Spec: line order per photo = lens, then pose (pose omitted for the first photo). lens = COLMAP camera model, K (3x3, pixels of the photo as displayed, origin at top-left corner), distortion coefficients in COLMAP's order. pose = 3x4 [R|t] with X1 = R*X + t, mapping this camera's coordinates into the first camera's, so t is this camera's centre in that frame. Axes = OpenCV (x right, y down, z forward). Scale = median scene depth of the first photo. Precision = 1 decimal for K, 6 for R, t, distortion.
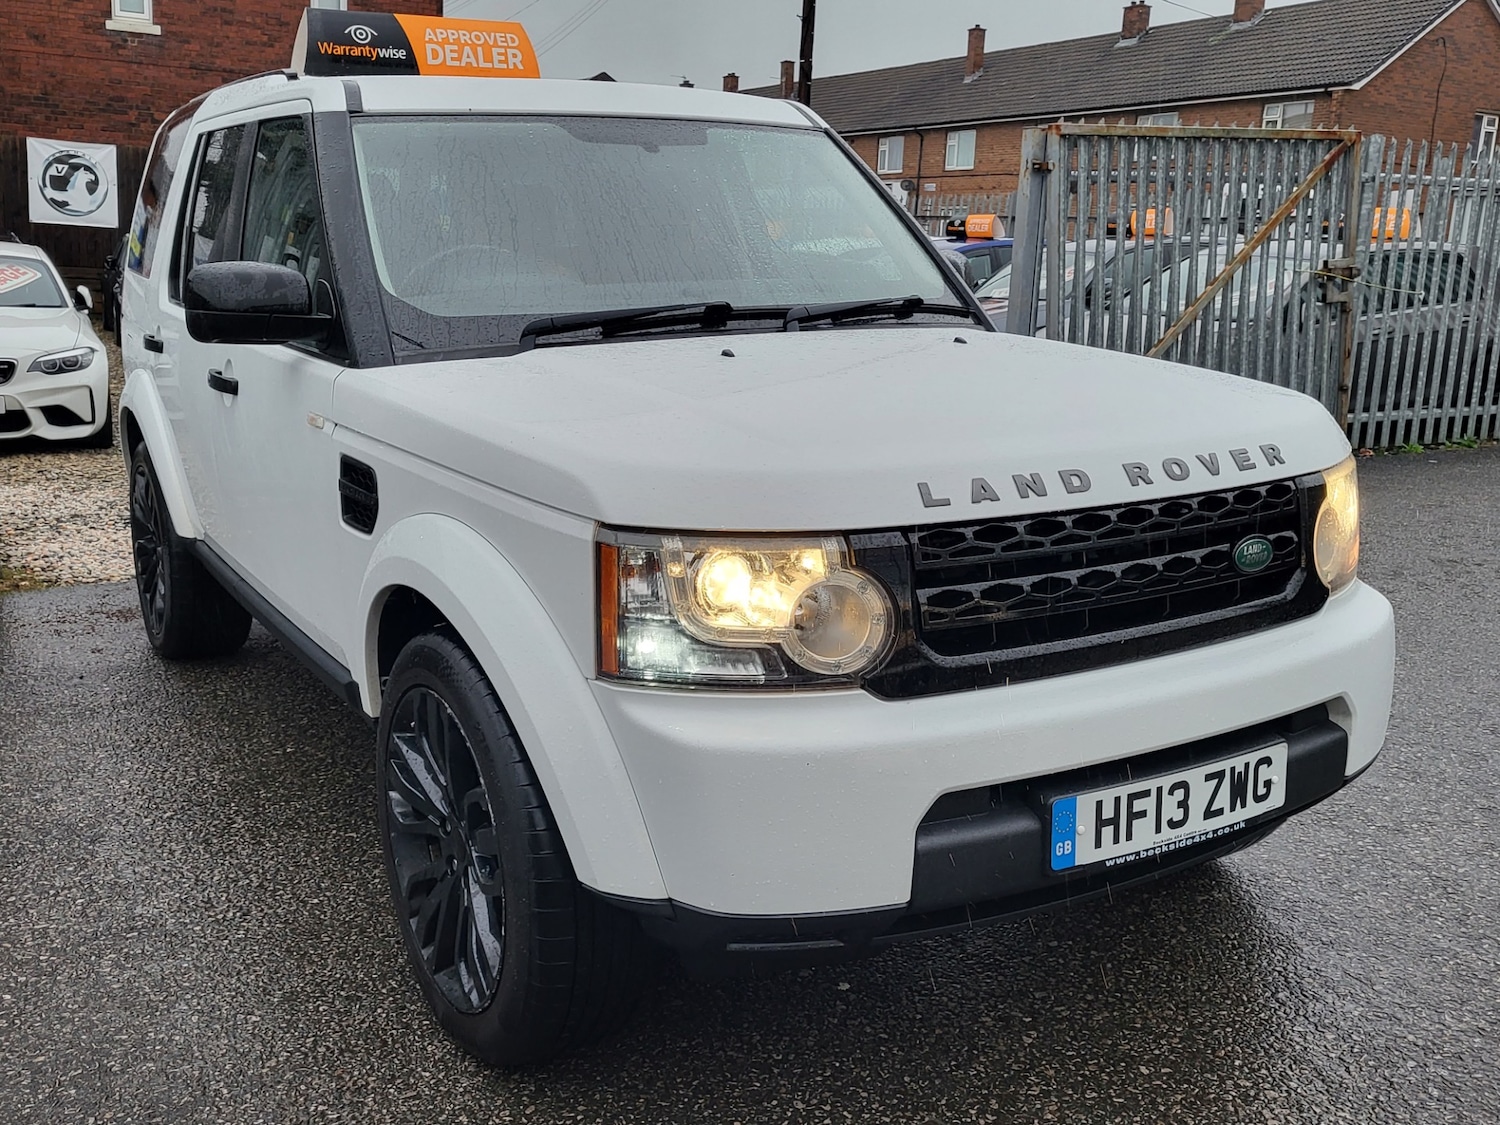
lens RADIAL K [[1488.4, 0, 746.3], [0, 1488.4, 543.2], [0, 0, 1]] dist [0.033537, -0.001859]
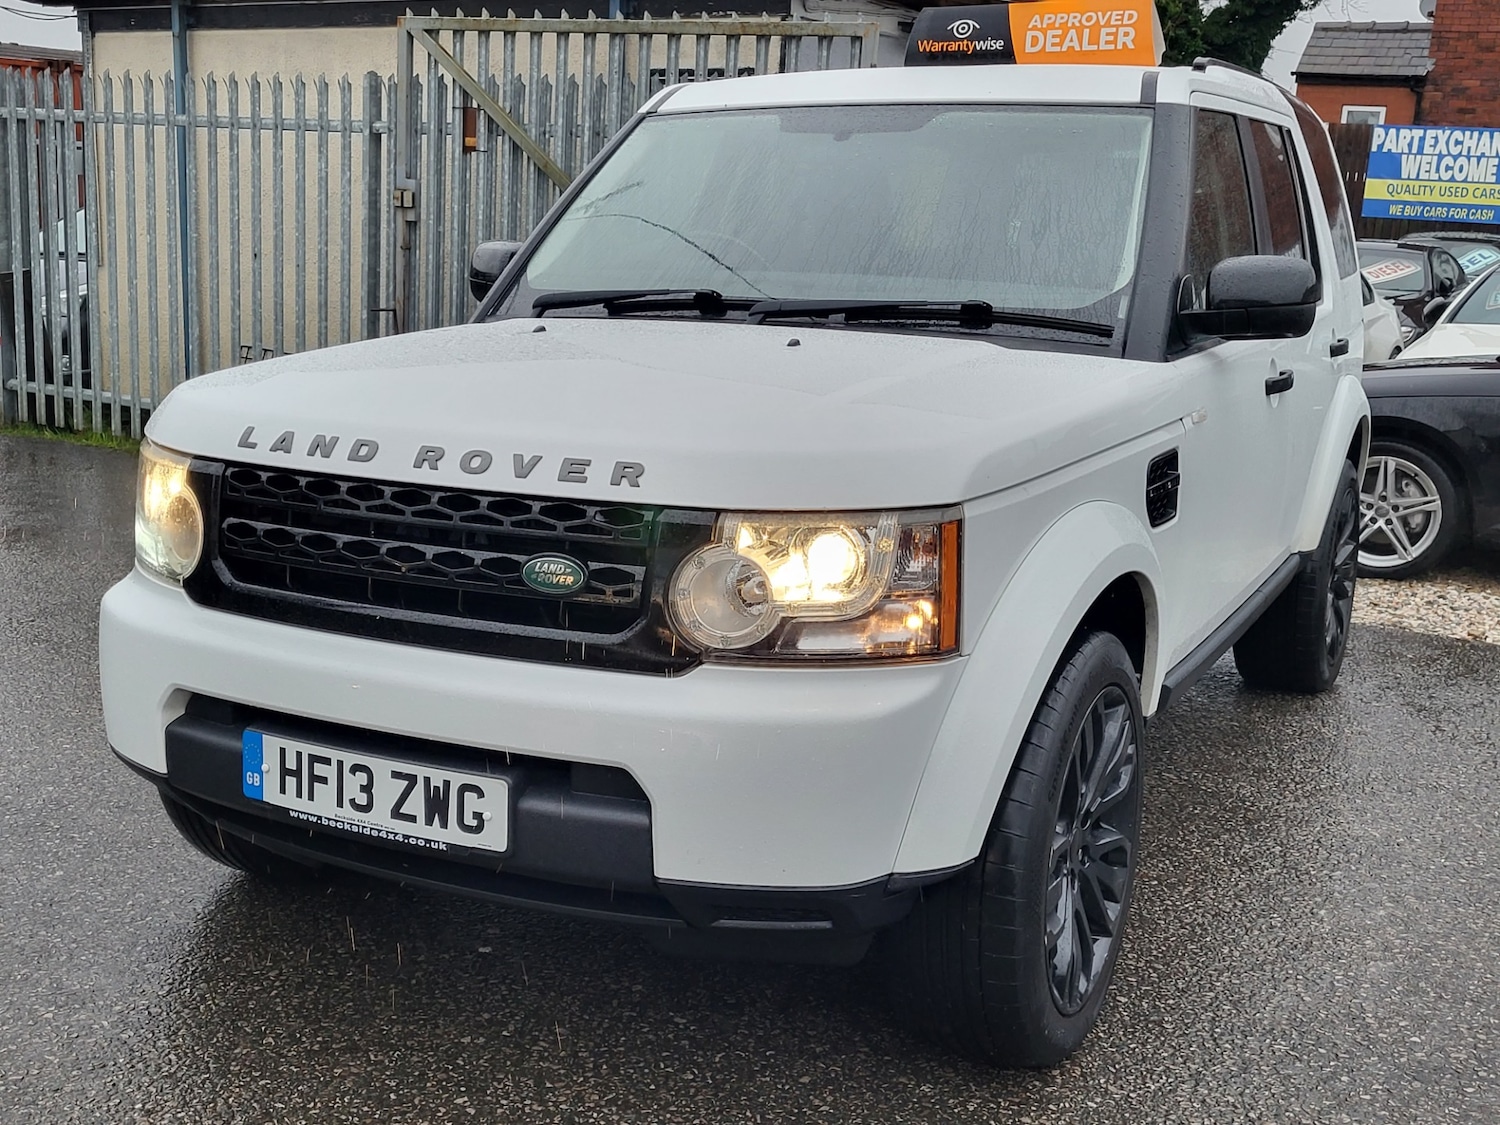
lens RADIAL K [[1716.9, 0, 750.0], [0, 1716.9, 562.5], [0, 0, 1]] dist [0.065711, 0.012227]
pose [[0.529306, 0.177598, -0.829635, 1.237643], [-0.197649, 0.976753, 0.082991, -0.107139], [0.825088, 0.120049, 0.552103, 0.518557]]
